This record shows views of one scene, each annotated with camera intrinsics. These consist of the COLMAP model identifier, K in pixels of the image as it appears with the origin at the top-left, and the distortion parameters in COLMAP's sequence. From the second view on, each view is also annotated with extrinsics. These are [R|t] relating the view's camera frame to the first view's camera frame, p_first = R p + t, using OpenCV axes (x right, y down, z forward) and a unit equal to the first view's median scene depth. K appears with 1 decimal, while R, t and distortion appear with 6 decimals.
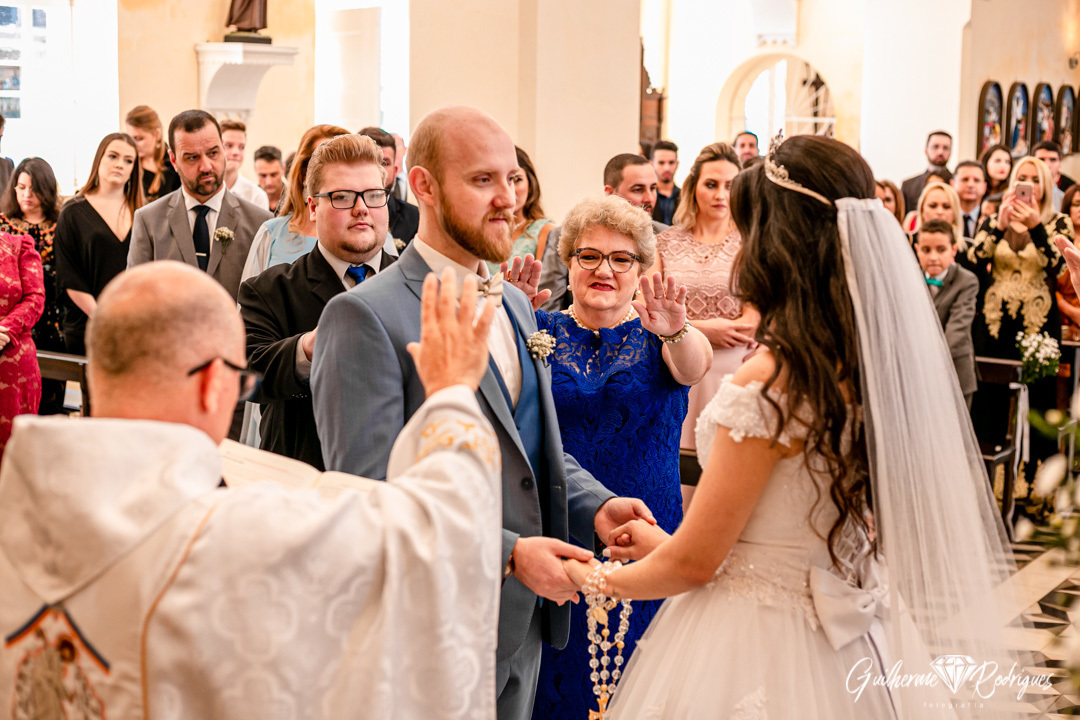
lens RADIAL K [[1579.6, 0, 540.0], [0, 1579.6, 360.0], [0, 0, 1]] dist [-0.106927, -0.045528]
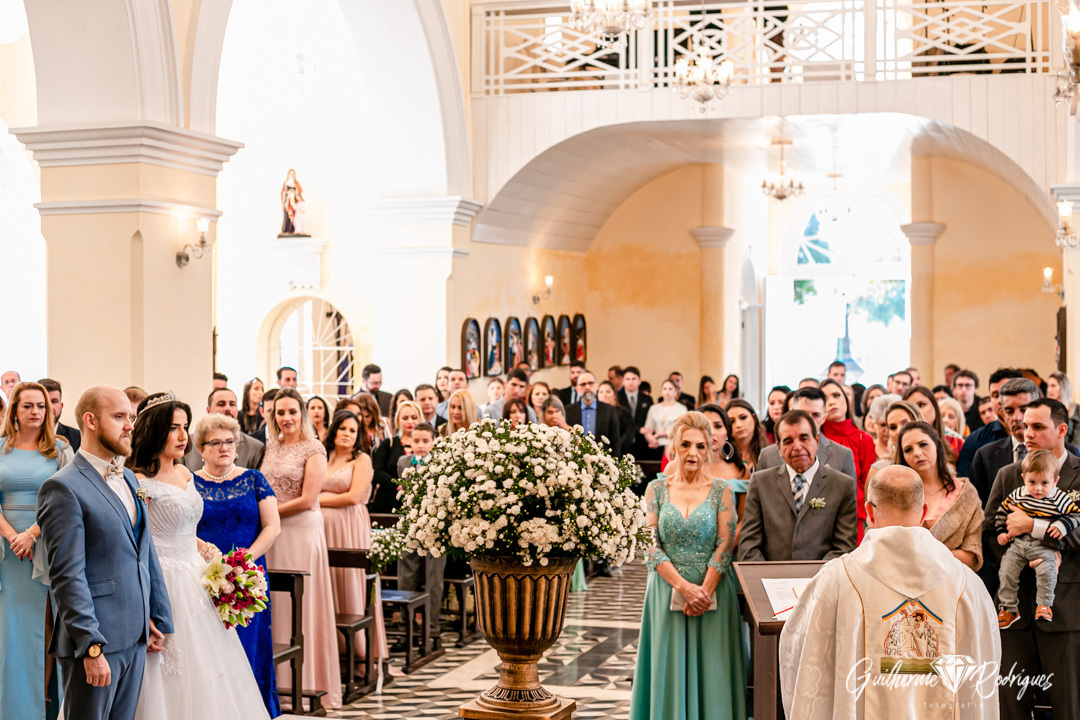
lens RADIAL K [[1579.6, 0, 540.0], [0, 1579.6, 360.0], [0, 0, 1]] dist [-0.106927, -0.045528]
pose [[0.956549, -0.022986, 0.290664, -0.038396], [0.061907, 0.990169, -0.125427, 0.024343], [-0.284923, 0.137971, 0.948569, -0.253066]]
